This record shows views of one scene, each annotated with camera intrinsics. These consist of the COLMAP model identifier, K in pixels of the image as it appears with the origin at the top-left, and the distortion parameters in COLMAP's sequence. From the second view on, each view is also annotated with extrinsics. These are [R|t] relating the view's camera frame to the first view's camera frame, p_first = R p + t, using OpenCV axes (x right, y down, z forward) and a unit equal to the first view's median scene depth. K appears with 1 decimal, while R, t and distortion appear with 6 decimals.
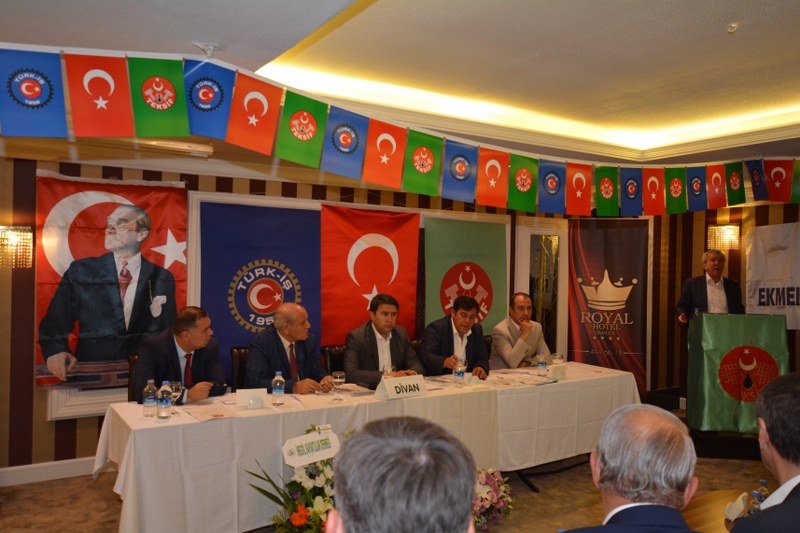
lens RADIAL K [[657.2, 0, 398.0], [0, 657.2, 265.8], [0, 0, 1]] dist [-0.005854, 0.050605]
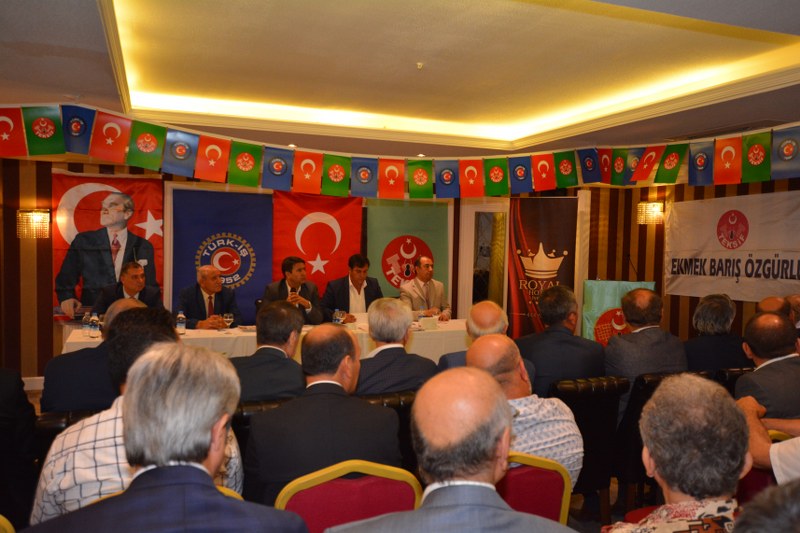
lens RADIAL K [[657.2, 0, 398.0], [0, 657.2, 265.8], [0, 0, 1]] dist [-0.005854, 0.050605]
pose [[0.980454, 0.010088, -0.196487, 0.388085], [-0.002958, 0.999328, 0.036543, 0.006827], [0.196724, -0.035248, 0.979825, -0.204814]]
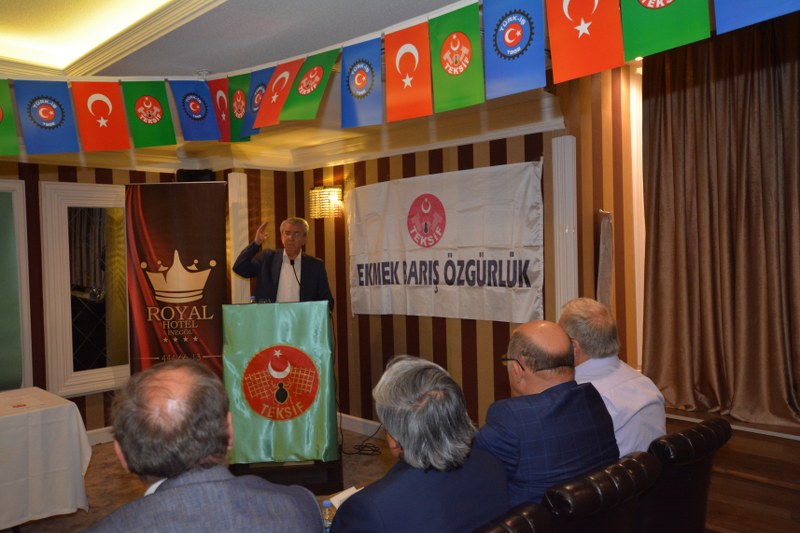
lens RADIAL K [[657.2, 0, 398.0], [0, 657.2, 265.8], [0, 0, 1]] dist [-0.005854, 0.050605]
pose [[0.974489, -0.049495, 0.218907, 0.520594], [0.043709, 0.998557, 0.031201, 0.015277], [-0.220136, -0.020837, 0.975247, 0.259149]]
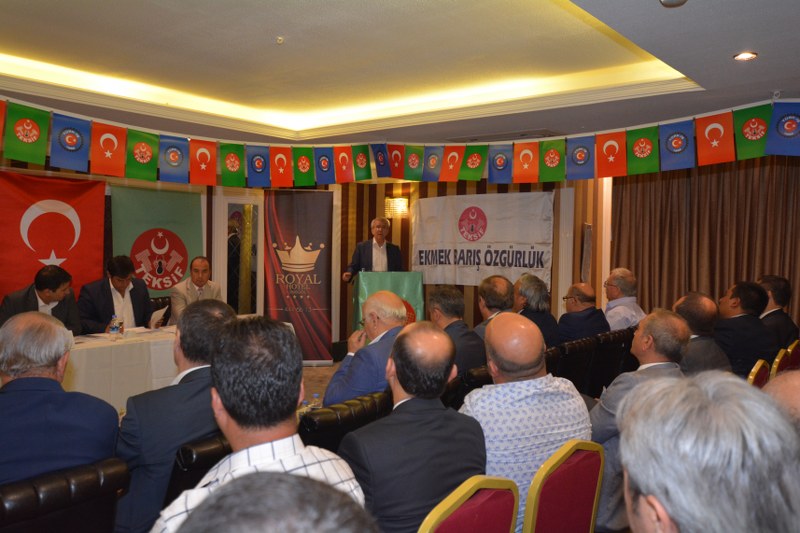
lens RADIAL K [[657.2, 0, 398.0], [0, 657.2, 265.8], [0, 0, 1]] dist [-0.005854, 0.050605]
pose [[0.949910, -0.015556, 0.312135, 0.168075], [0.001769, 0.999012, 0.044405, 0.009948], [-0.312517, -0.041629, 0.948999, -0.152131]]
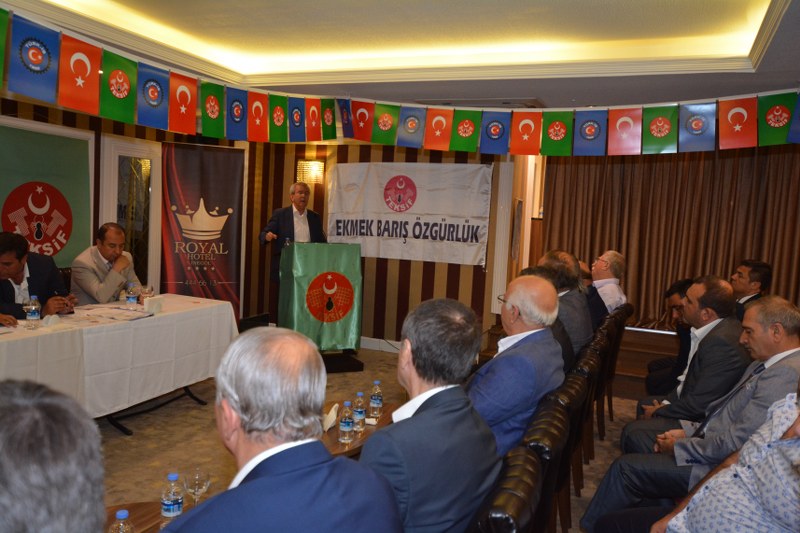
lens RADIAL K [[657.2, 0, 398.0], [0, 657.2, 265.8], [0, 0, 1]] dist [-0.005854, 0.050605]
pose [[0.818488, -0.019682, 0.574186, -0.005908], [-0.039225, 0.995167, 0.090026, 0.008716], [-0.573183, -0.096208, 0.813760, 0.047626]]
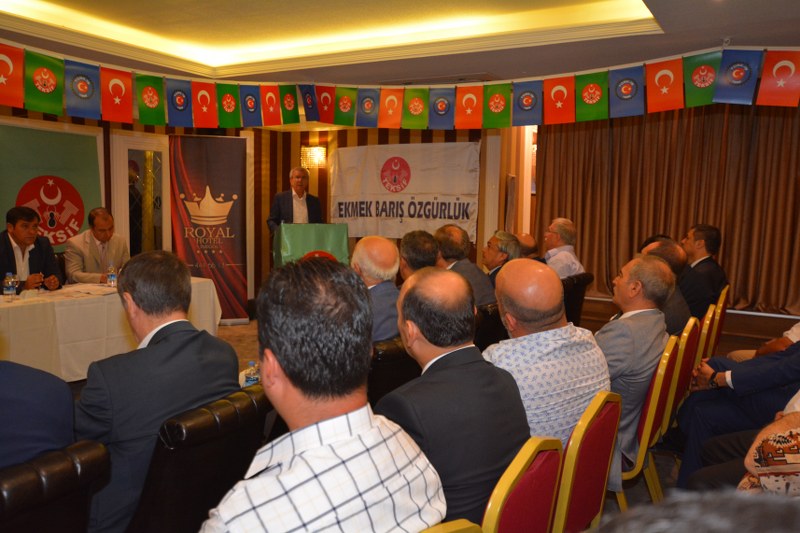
lens RADIAL K [[657.2, 0, 398.0], [0, 657.2, 265.8], [0, 0, 1]] dist [-0.005854, 0.050605]
pose [[0.884513, -0.048533, 0.463984, 0.124122], [-0.003098, 0.993941, 0.109874, 0.021344], [-0.466505, -0.098622, 0.879003, -0.081535]]
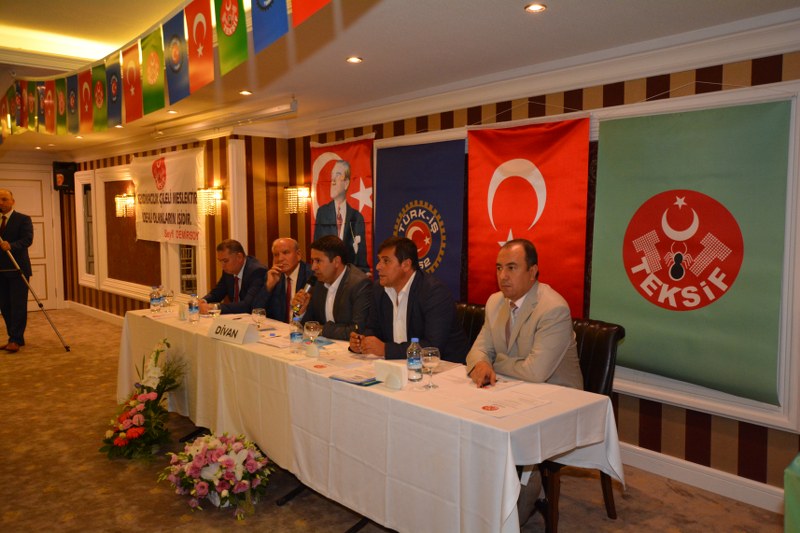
lens RADIAL K [[657.2, 0, 398.0], [0, 657.2, 265.8], [0, 0, 1]] dist [-0.005854, 0.050605]
pose [[0.149992, 0.057020, -0.987042, 0.734526], [0.004789, 0.998282, 0.058397, 0.028890], [0.988676, -0.013486, 0.149461, 0.832739]]
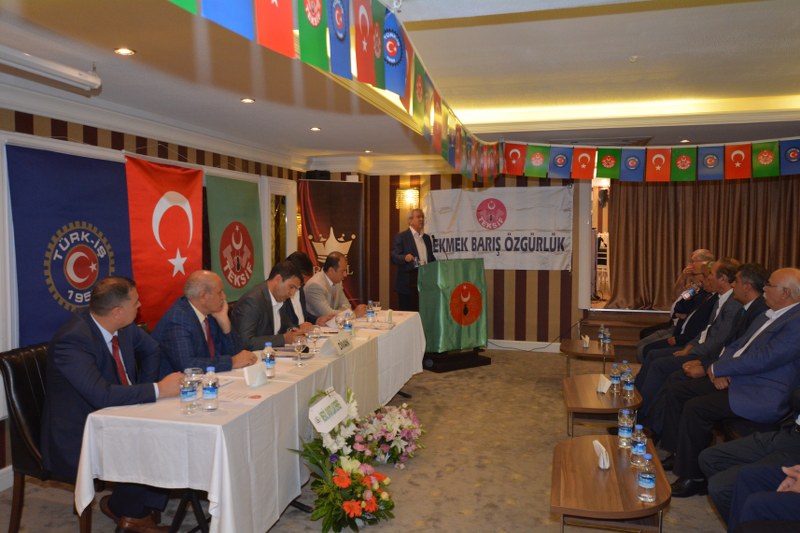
lens RADIAL K [[657.2, 0, 398.0], [0, 657.2, 265.8], [0, 0, 1]] dist [-0.005854, 0.050605]
pose [[0.730984, -0.058269, 0.679902, -0.469804], [0.014814, 0.997468, 0.069557, -0.005761], [-0.682234, -0.040773, 0.729996, 0.142529]]
